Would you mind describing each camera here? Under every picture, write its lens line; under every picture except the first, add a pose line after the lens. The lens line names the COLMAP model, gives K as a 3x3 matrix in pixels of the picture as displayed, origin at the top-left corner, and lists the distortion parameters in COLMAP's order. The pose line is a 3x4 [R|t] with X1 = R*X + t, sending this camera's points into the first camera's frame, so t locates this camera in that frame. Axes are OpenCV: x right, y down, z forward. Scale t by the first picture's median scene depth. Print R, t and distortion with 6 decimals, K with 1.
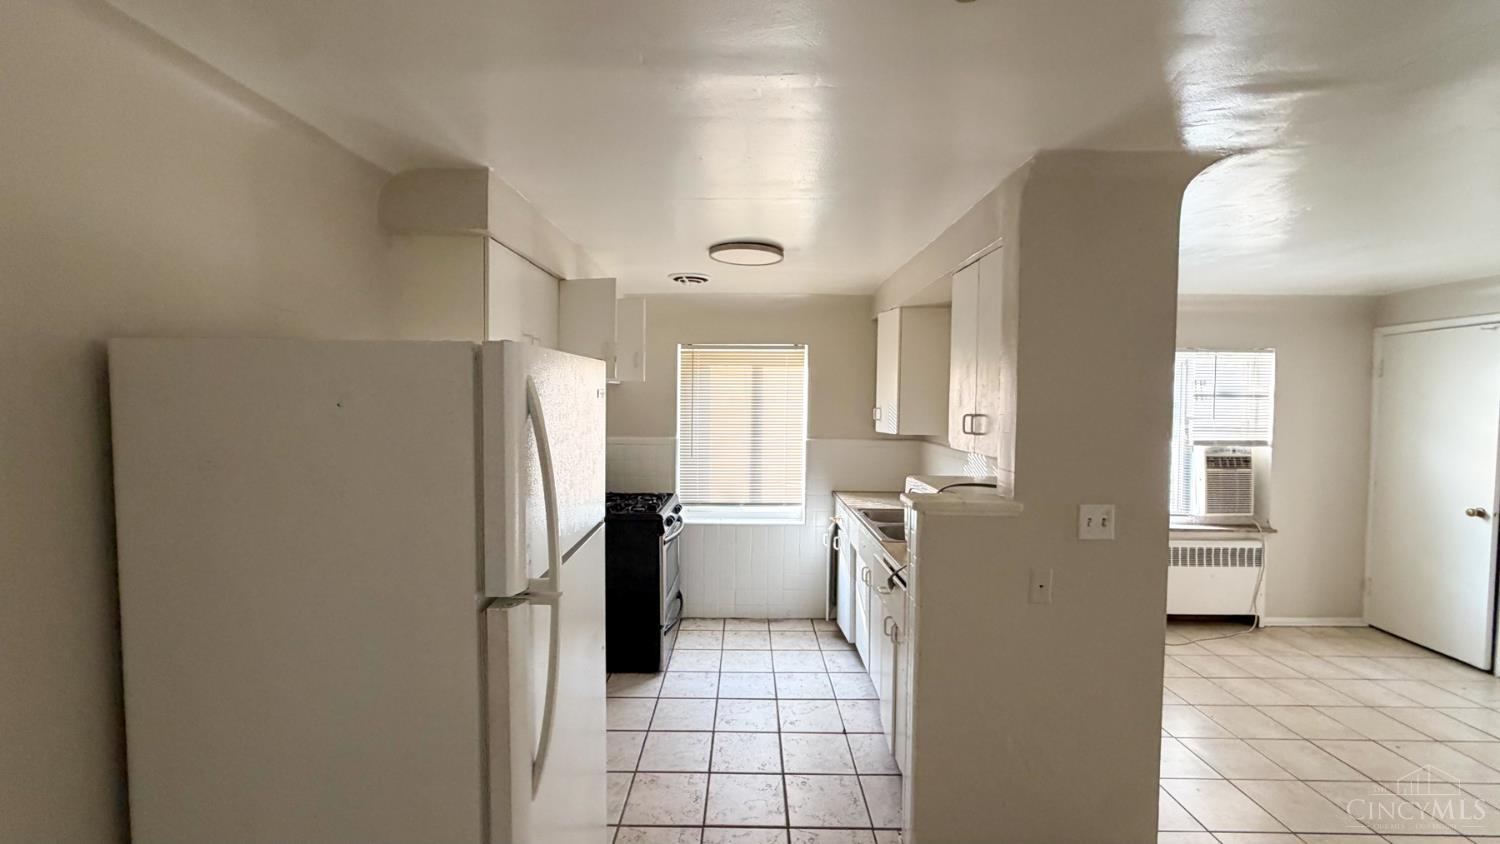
lens RADIAL K [[597.1, 0, 752.9], [0, 597.1, 422.3], [0, 0, 1]] dist [-0.000659, -0.000160]
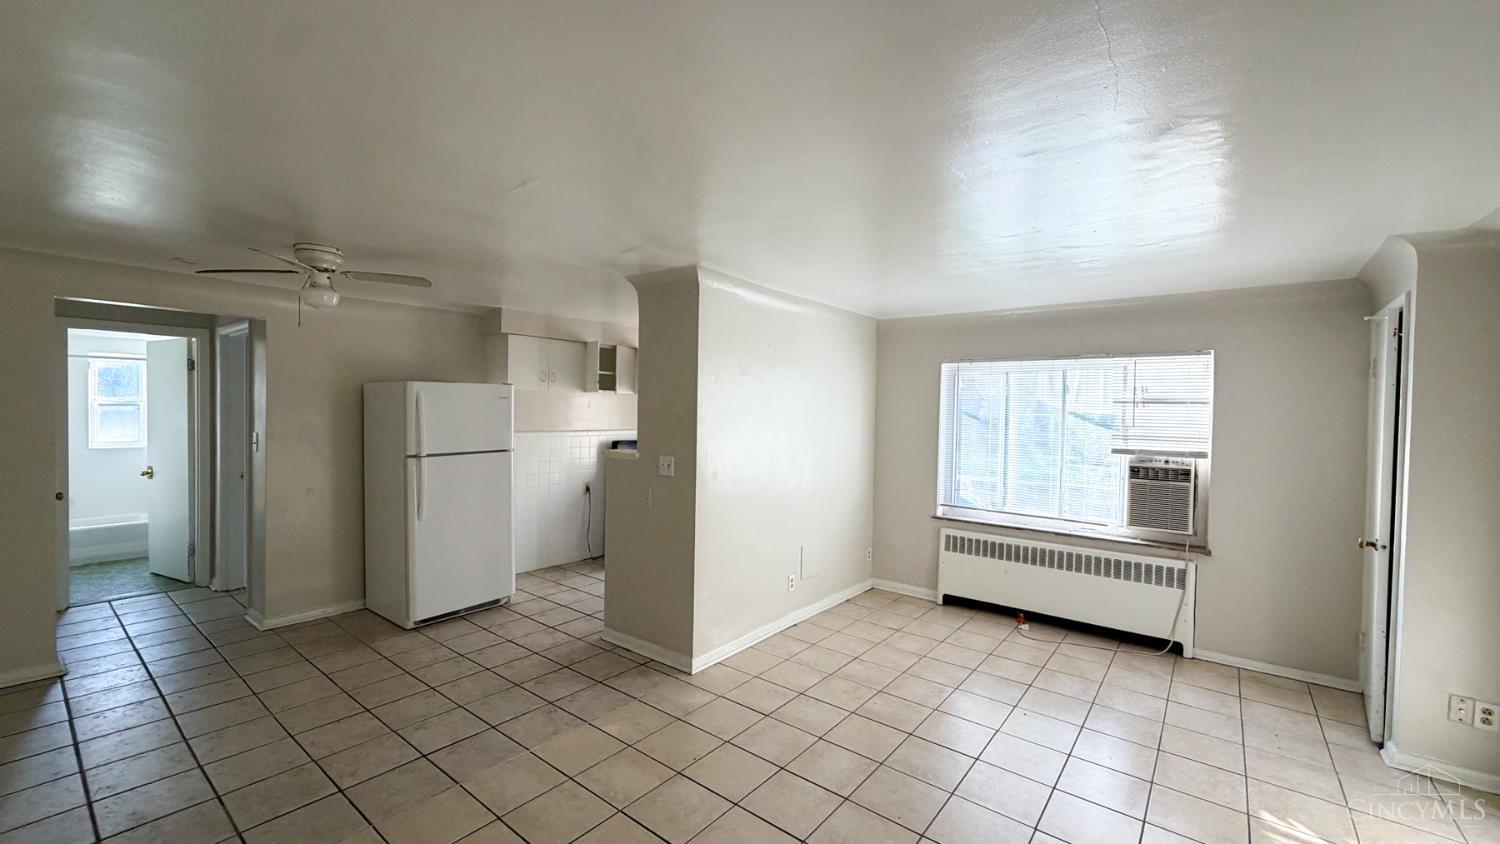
lens RADIAL K [[601.5, 0, 750.0], [0, 601.5, 422.0], [0, 0, 1]] dist [-0.001353, -0.000094]
pose [[0.783448, 0.016725, -0.621232, 0.889445], [-0.034817, 0.999249, -0.017006, 0.024767], [0.620481, 0.034952, 0.783442, -0.138676]]
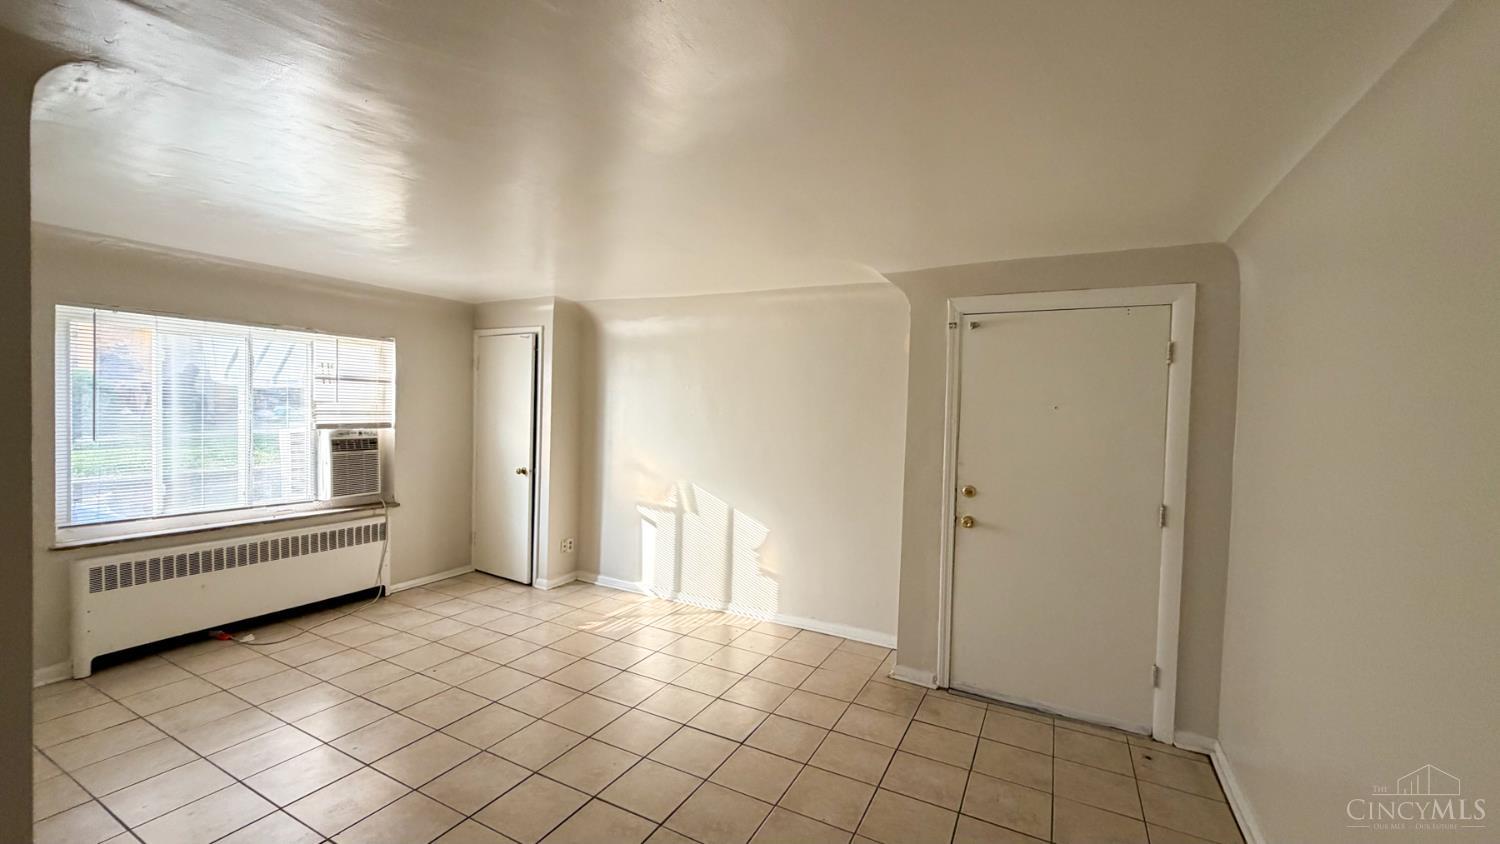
lens RADIAL K [[597.1, 0, 752.9], [0, 597.1, 422.3], [0, 0, 1]] dist [-0.000659, -0.000160]
pose [[0.459782, -0.017963, 0.887850, 0.201968], [0.009114, 0.999838, 0.015509, 0.019258], [-0.887985, 0.000961, 0.459871, -0.083483]]
